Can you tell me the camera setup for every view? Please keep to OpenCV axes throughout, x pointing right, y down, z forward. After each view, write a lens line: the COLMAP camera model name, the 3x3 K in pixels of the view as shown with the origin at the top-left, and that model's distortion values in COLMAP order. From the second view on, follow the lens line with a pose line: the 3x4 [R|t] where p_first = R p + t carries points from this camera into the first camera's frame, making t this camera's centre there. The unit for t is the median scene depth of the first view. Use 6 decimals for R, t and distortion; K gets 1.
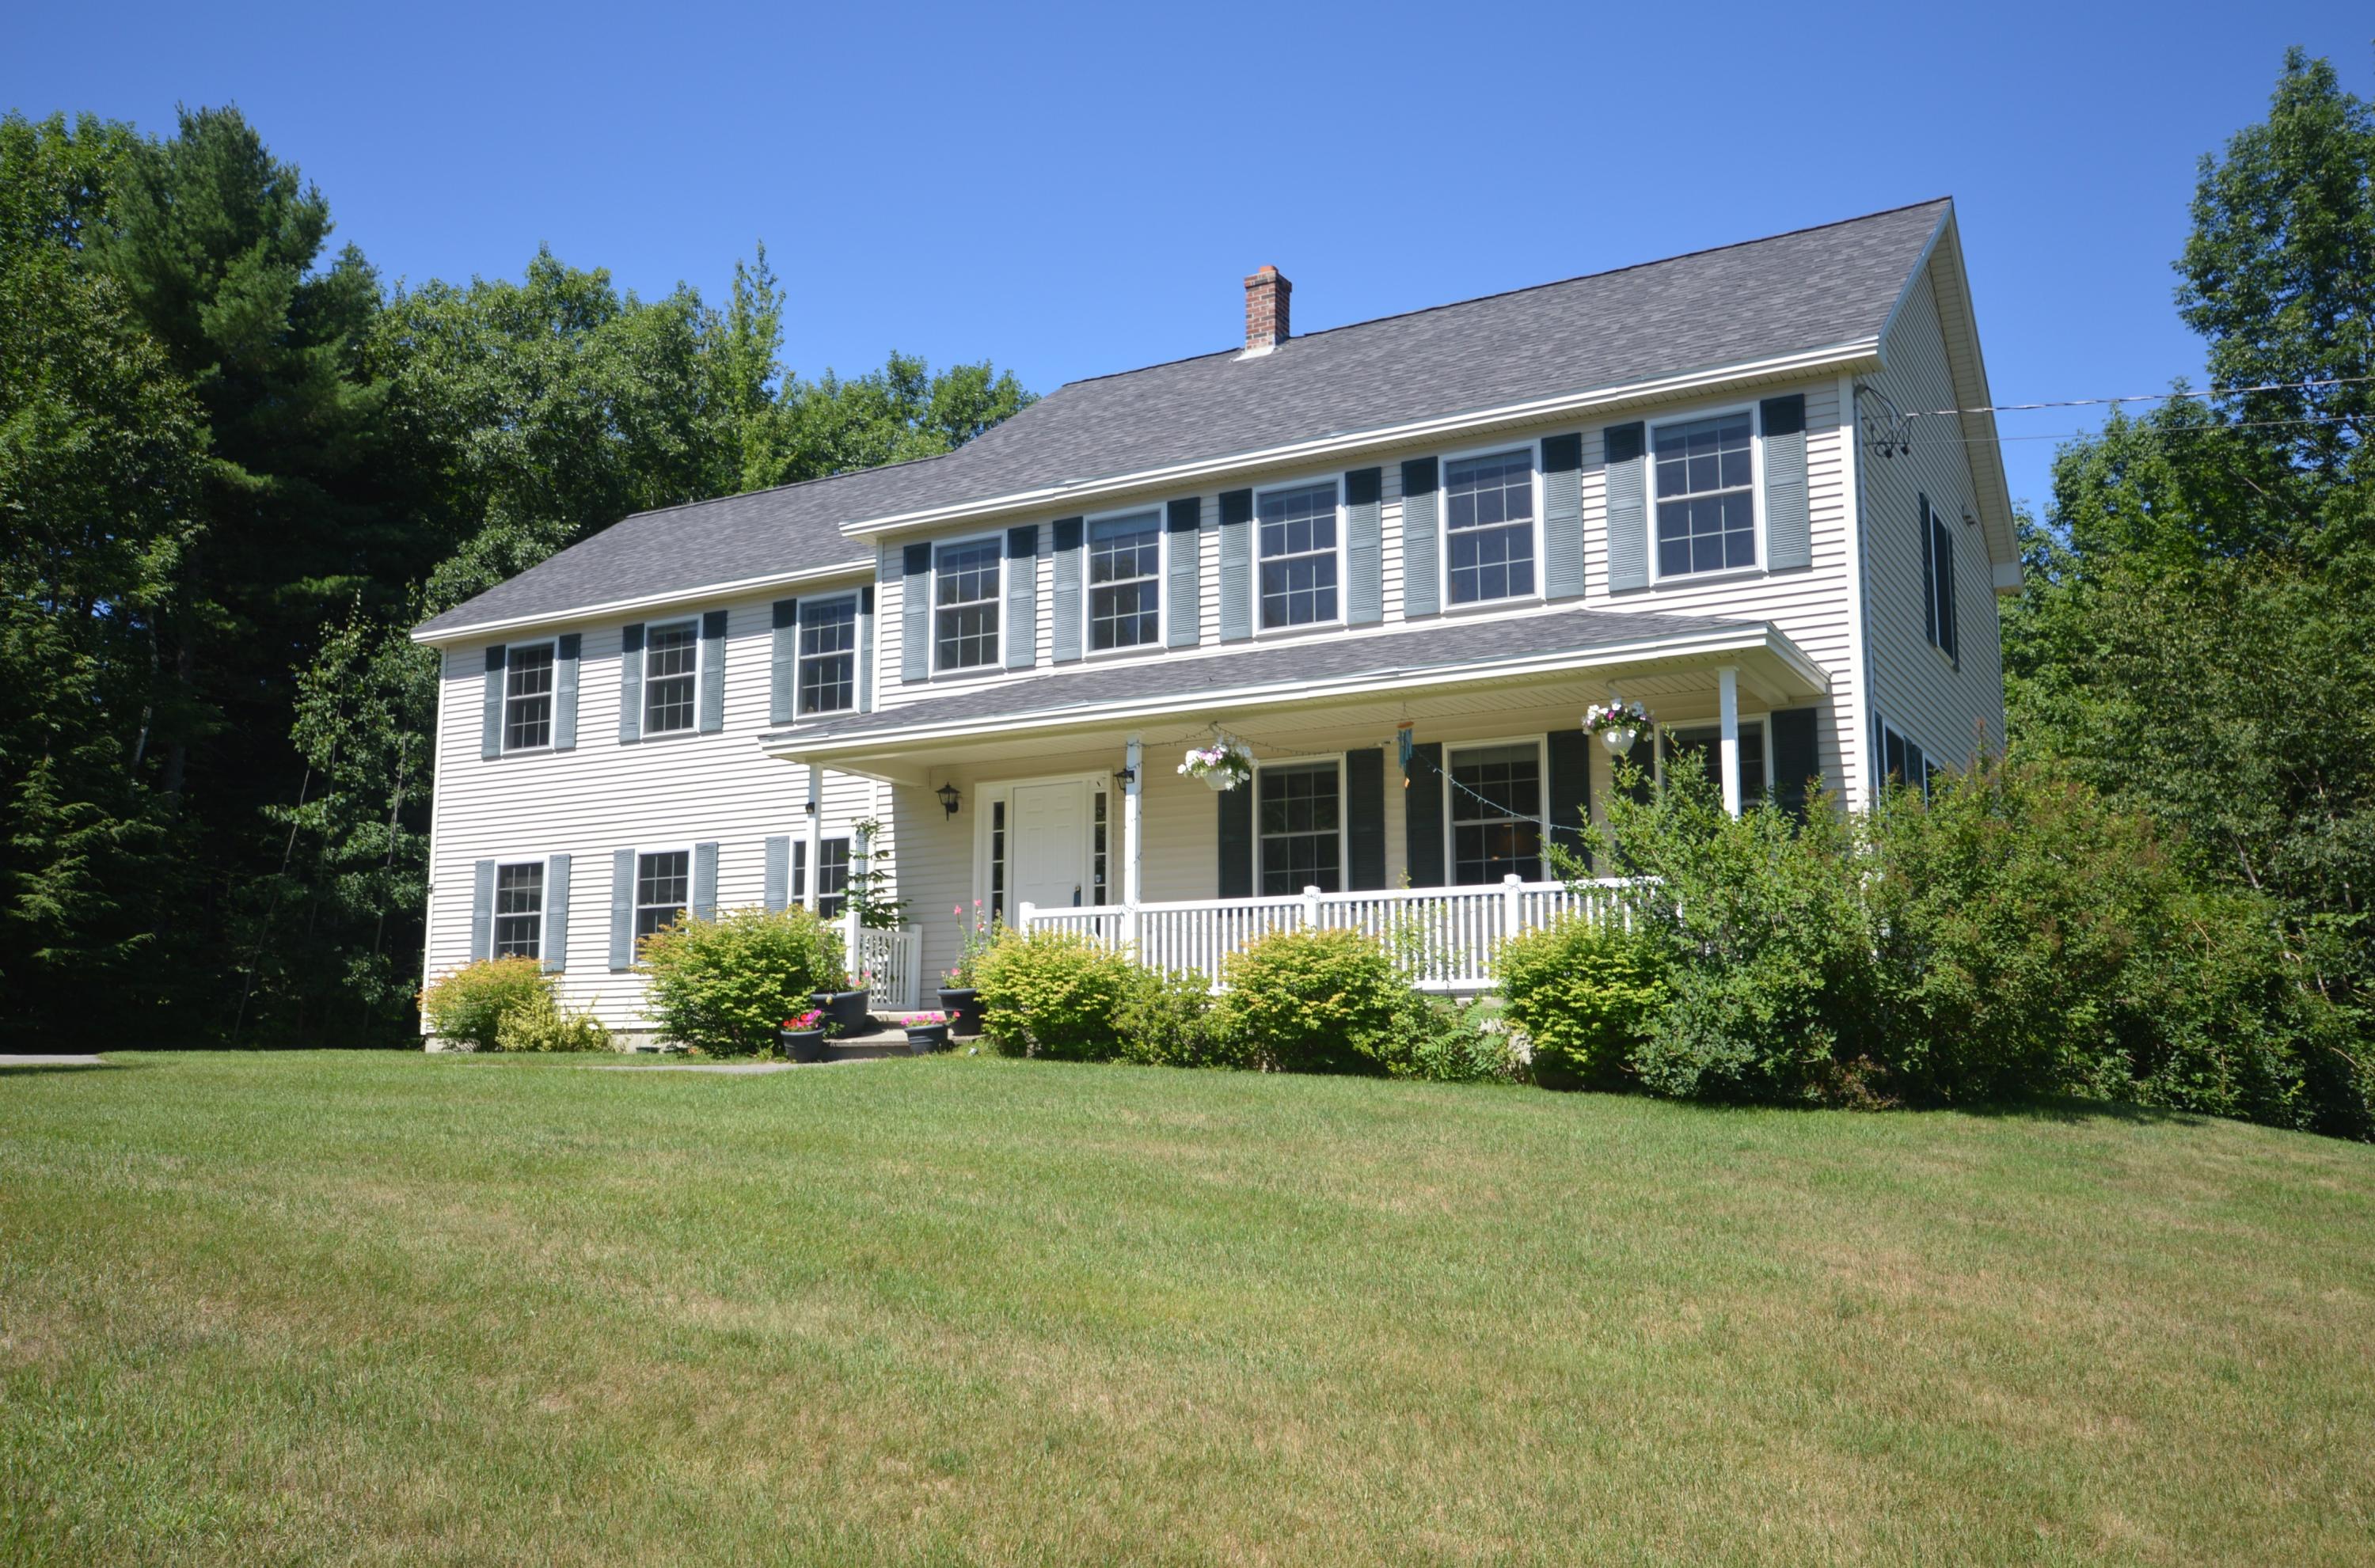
lens RADIAL K [[1922.3, 0, 1227.0], [0, 1922.3, 733.3], [0, 0, 1]] dist [0.016657, 0.034098]
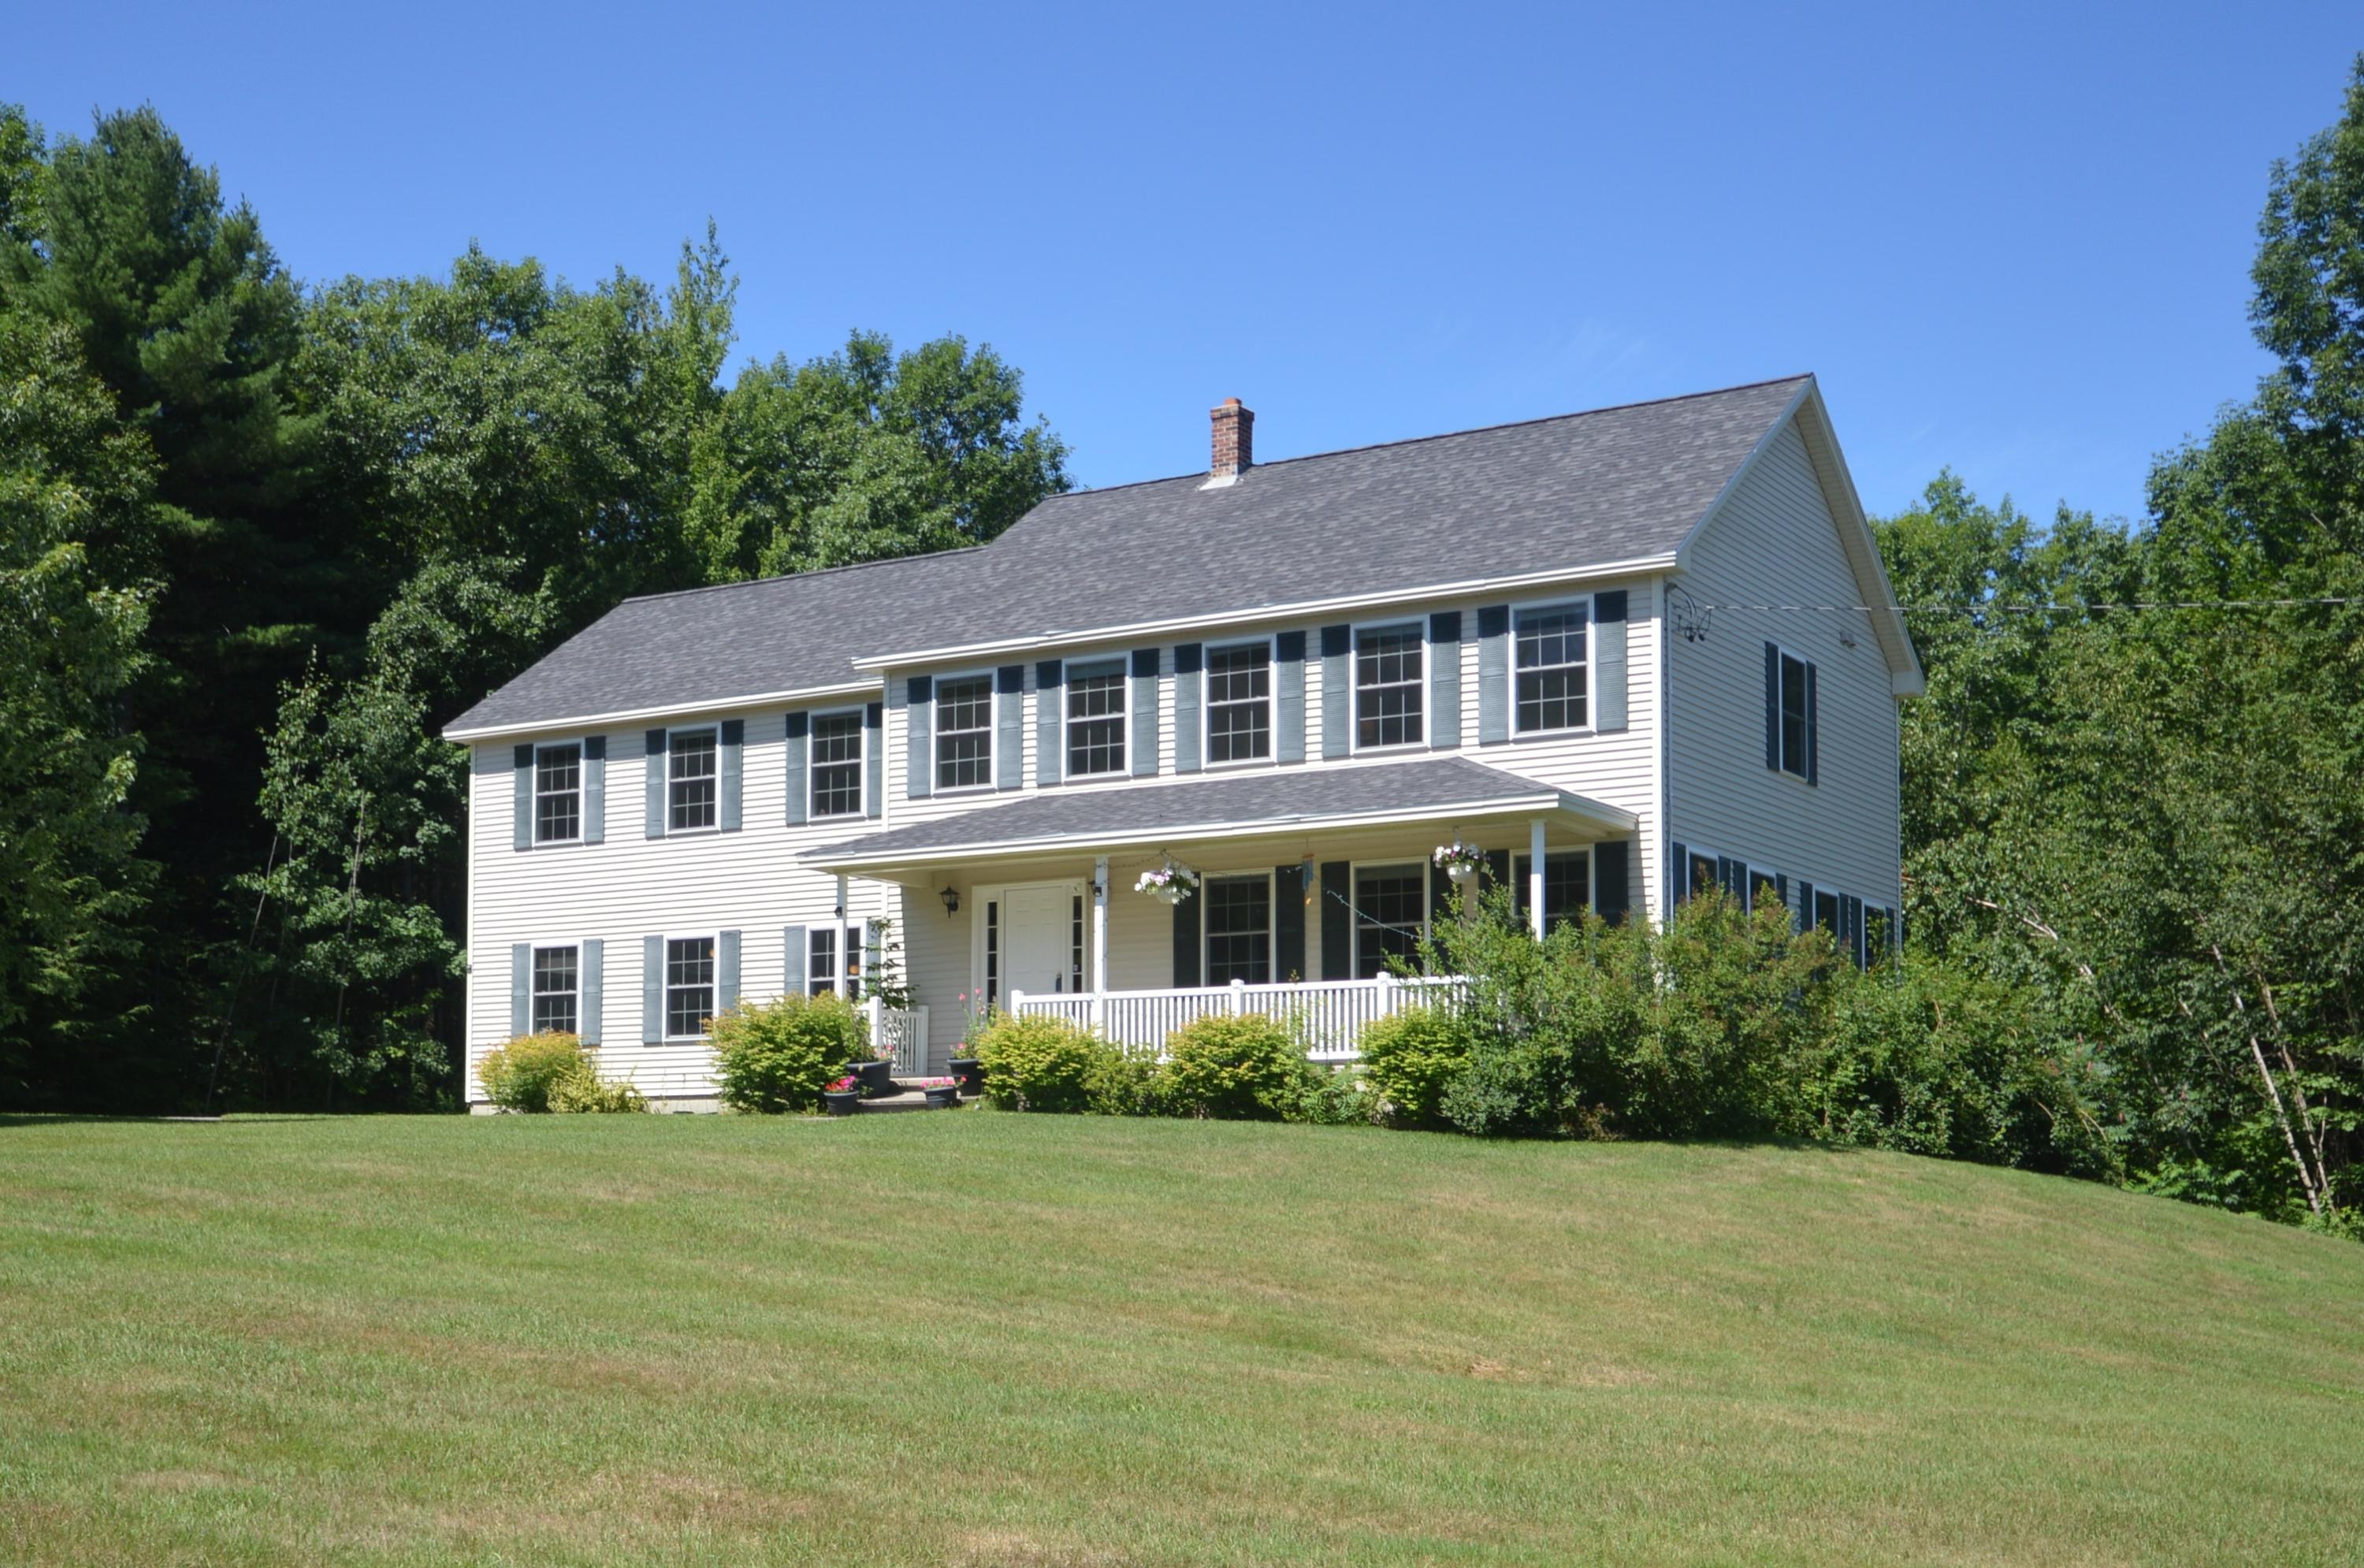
lens RADIAL K [[2915.2, 0, 1176.3], [0, 2915.2, 796.7], [0, 0, 1]] dist [-0.002771, 0.000000]
pose [[0.998946, -0.004990, -0.045634, 0.075121], [0.006810, 0.999184, 0.039801, -0.098202], [0.045398, -0.040070, 0.998165, -0.767919]]
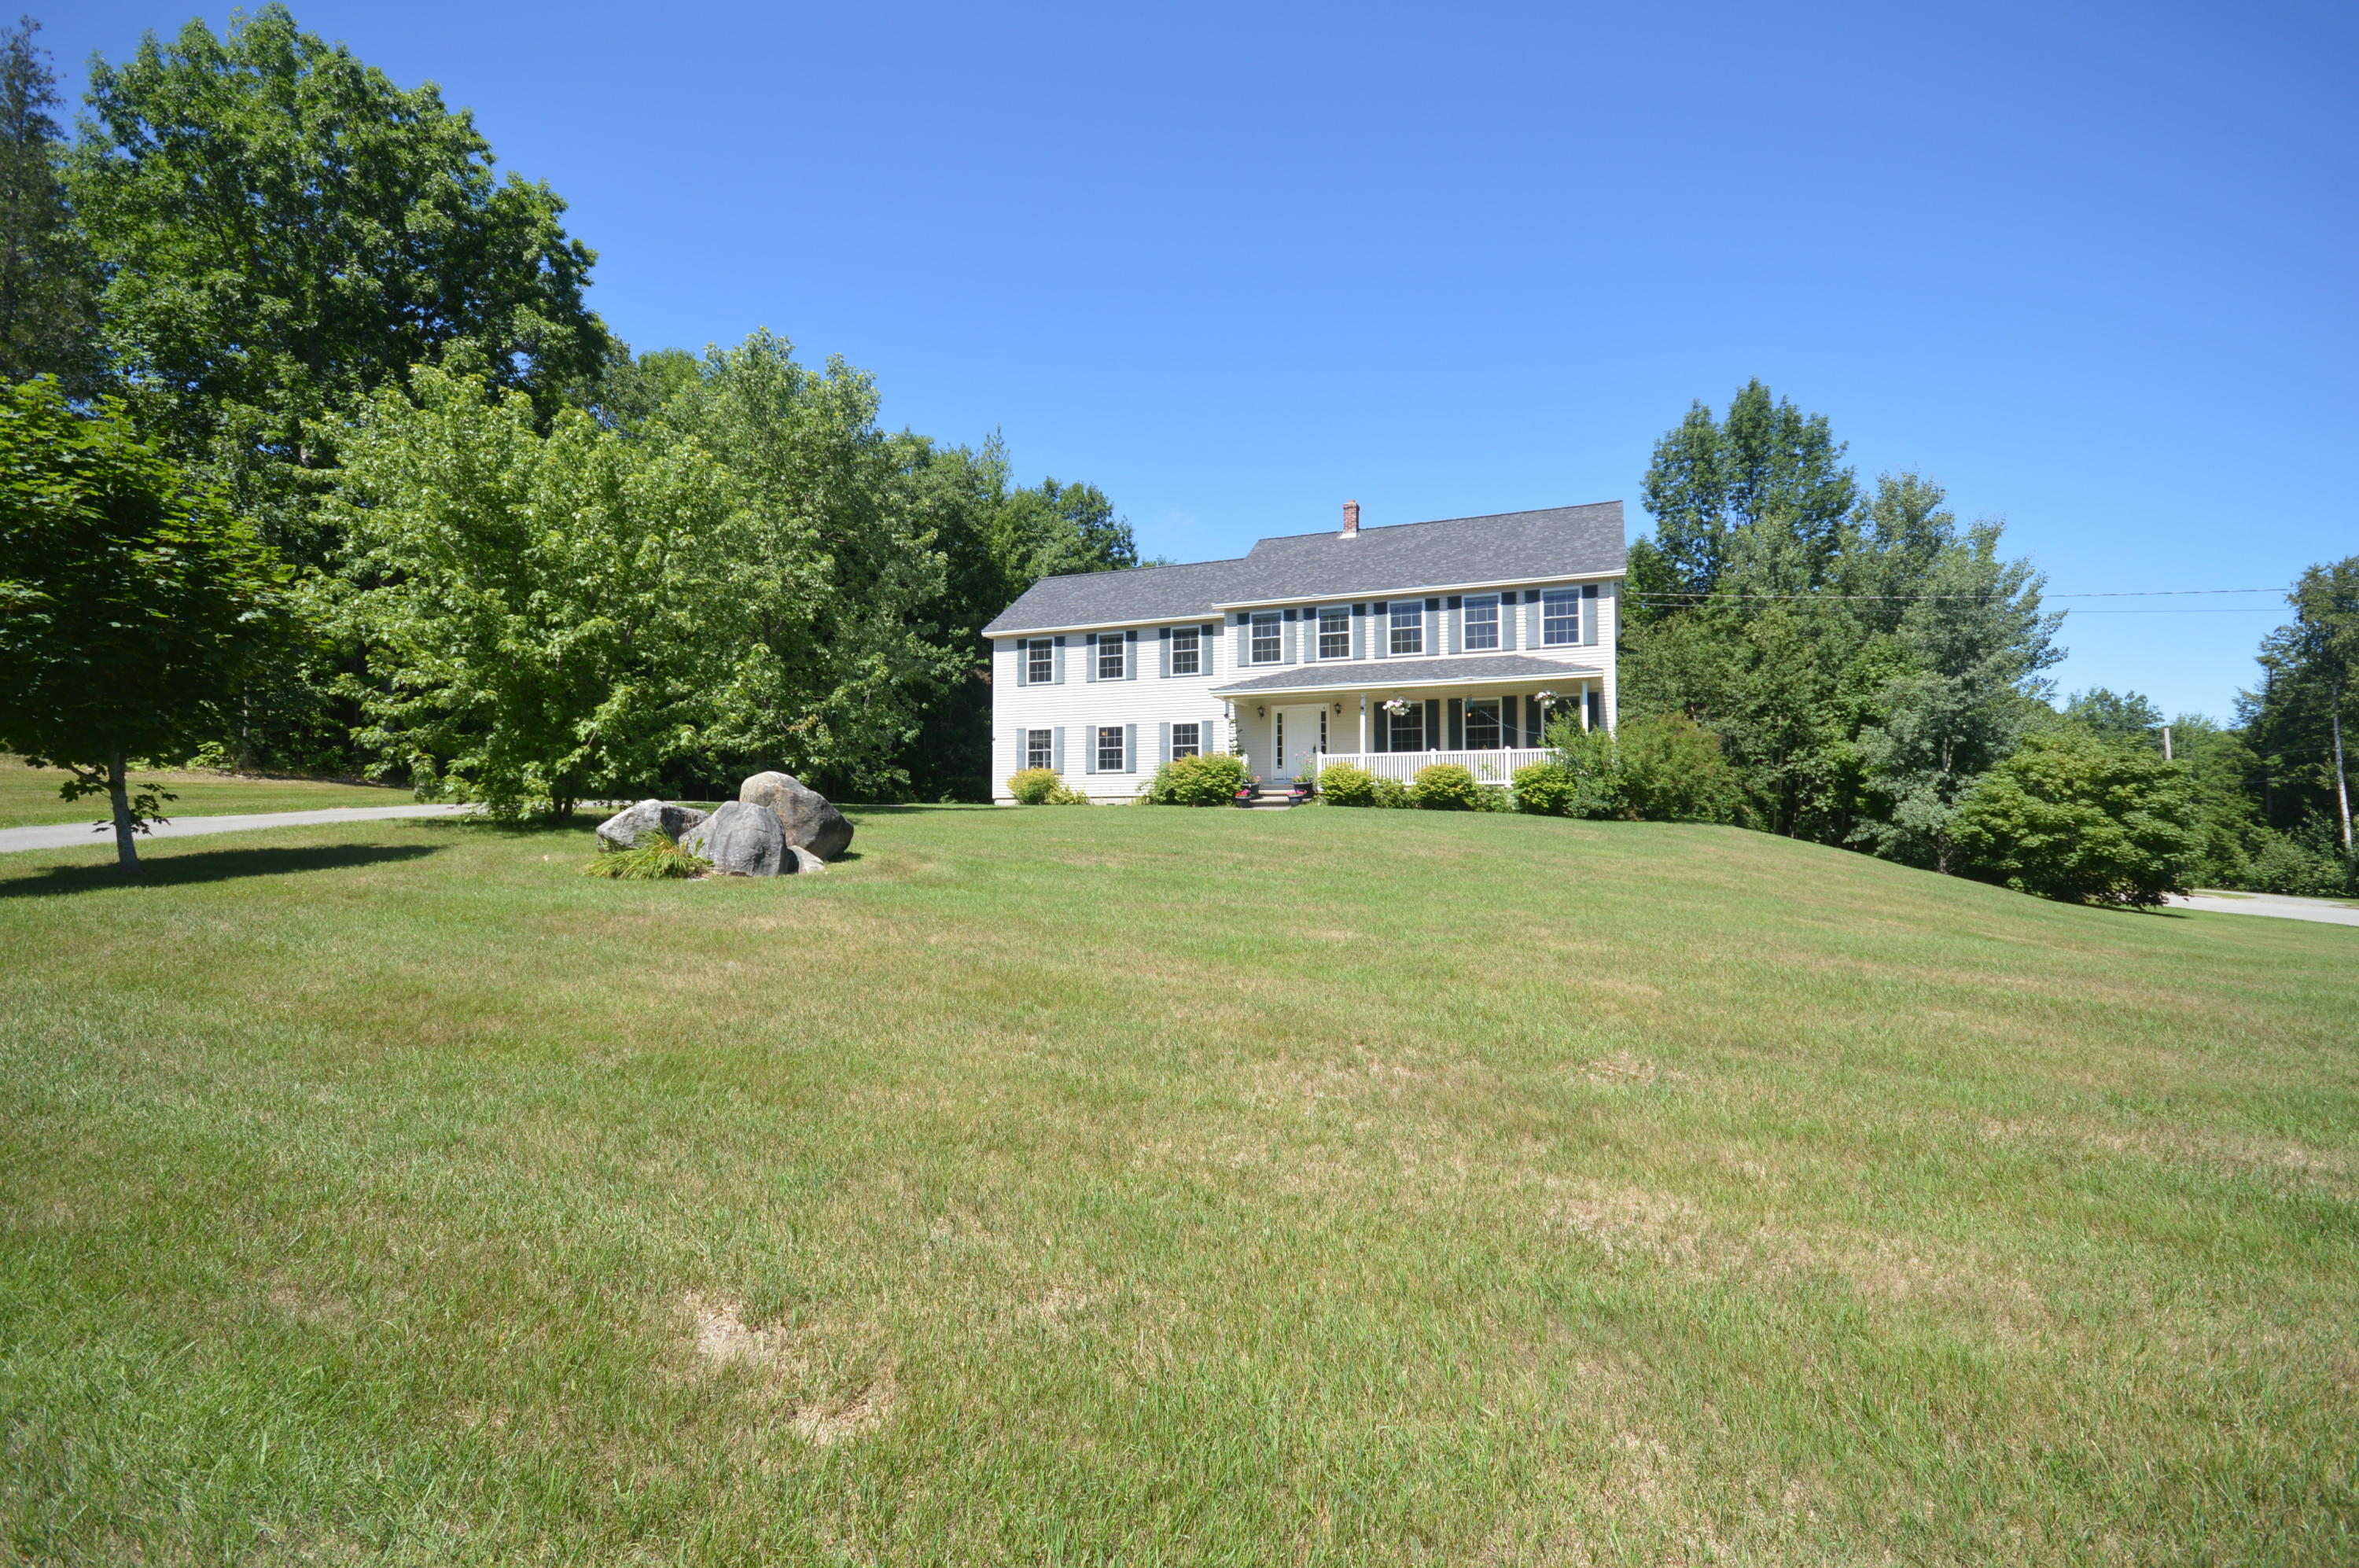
lens RADIAL K [[1066.1, 0, 1189.6], [0, 1066.1, 741.3], [0, 0, 1]] dist [0.000321, -0.000873]
pose [[0.989447, 0.015011, 0.144115, -0.452316], [-0.028341, 0.995457, 0.090893, -0.056346], [-0.142096, -0.094018, 0.985378, -0.444937]]
